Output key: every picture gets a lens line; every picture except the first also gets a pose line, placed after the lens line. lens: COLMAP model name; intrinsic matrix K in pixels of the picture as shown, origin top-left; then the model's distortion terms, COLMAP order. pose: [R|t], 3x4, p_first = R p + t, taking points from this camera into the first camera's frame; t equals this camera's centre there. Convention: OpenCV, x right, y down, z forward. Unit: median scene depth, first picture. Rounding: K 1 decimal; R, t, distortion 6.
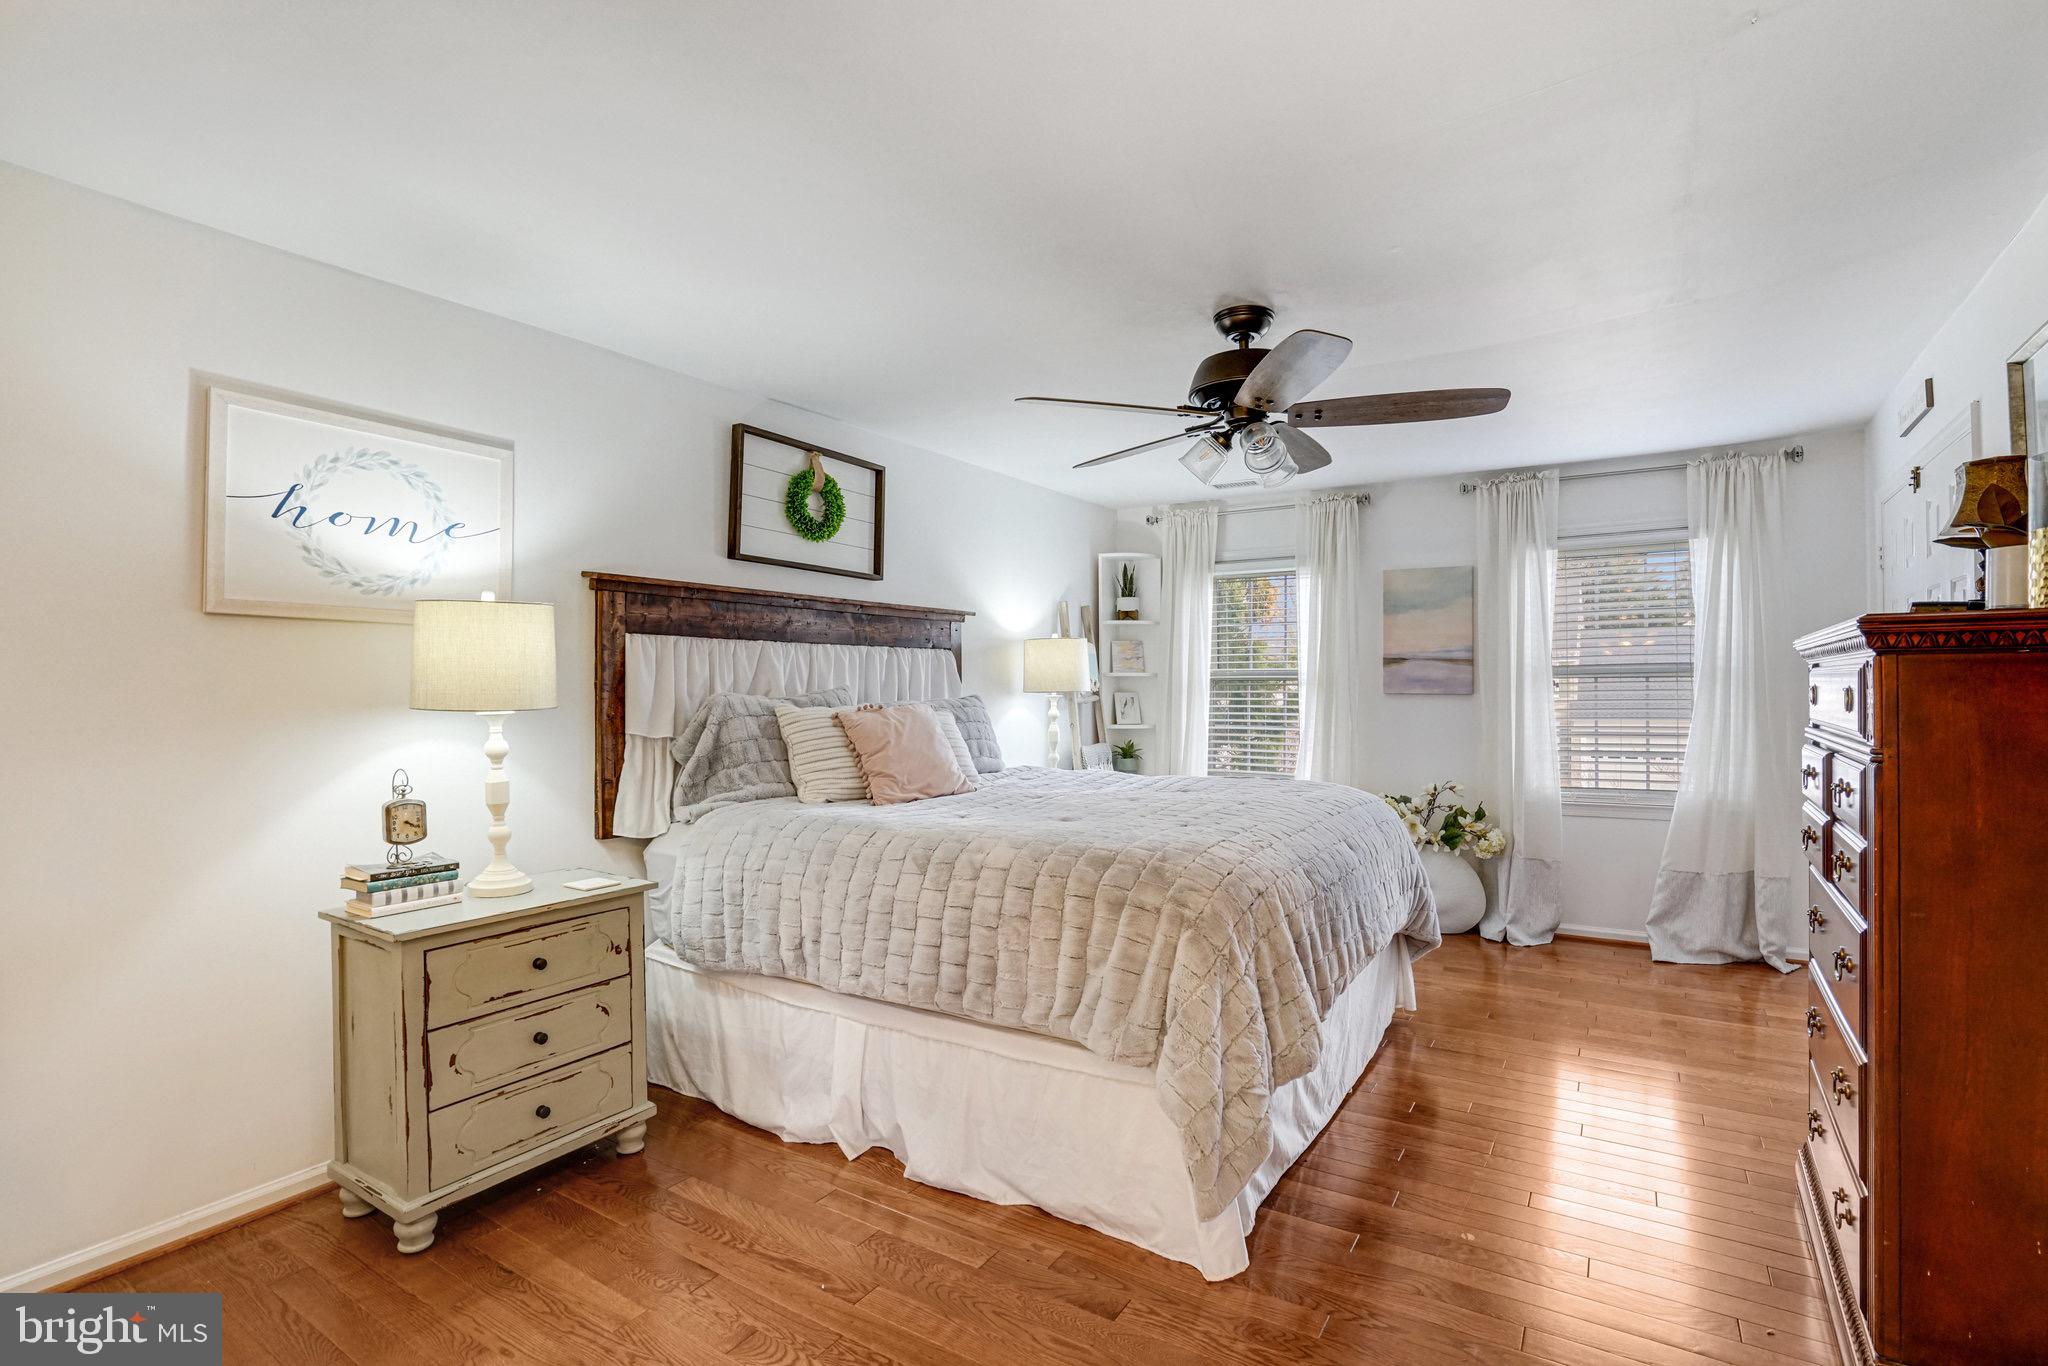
lens RADIAL K [[957.2, 0, 1026.3], [0, 957.2, 682.6], [0, 0, 1]] dist [-0.030358, 0.006032]
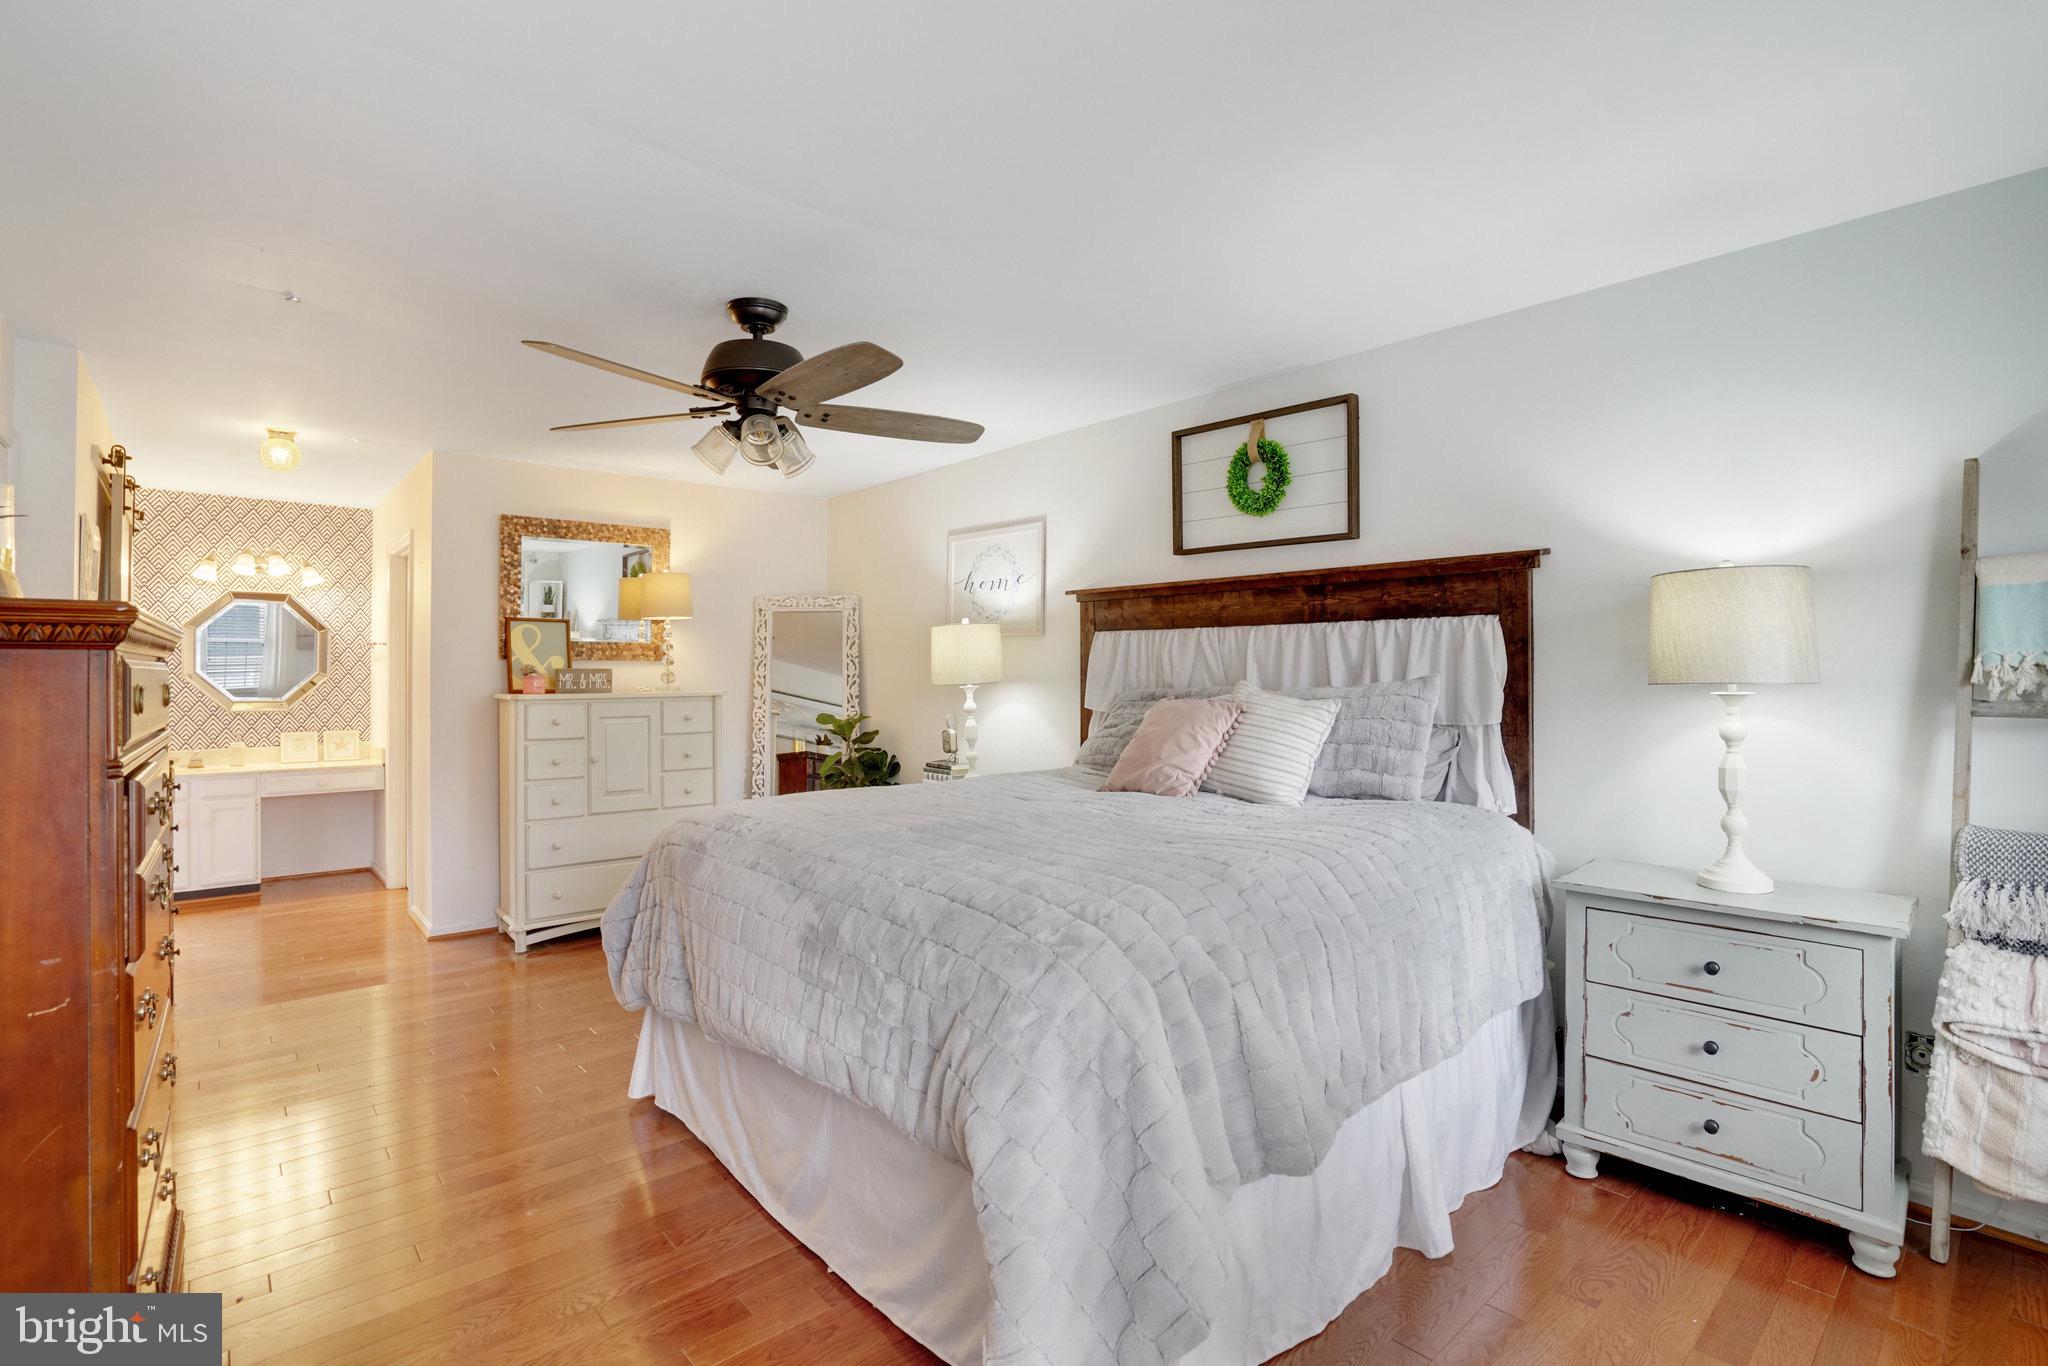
lens RADIAL K [[957.2, 0, 1008.0], [0, 957.2, 669.7], [0, 0, 1]] dist [-0.030358, 0.006032]
pose [[-0.279872, -0.002958, -0.960033, 0.759764], [-0.000986, 0.999996, -0.002794, 0.004886], [0.960037, 0.000164, -0.279874, 1.052702]]
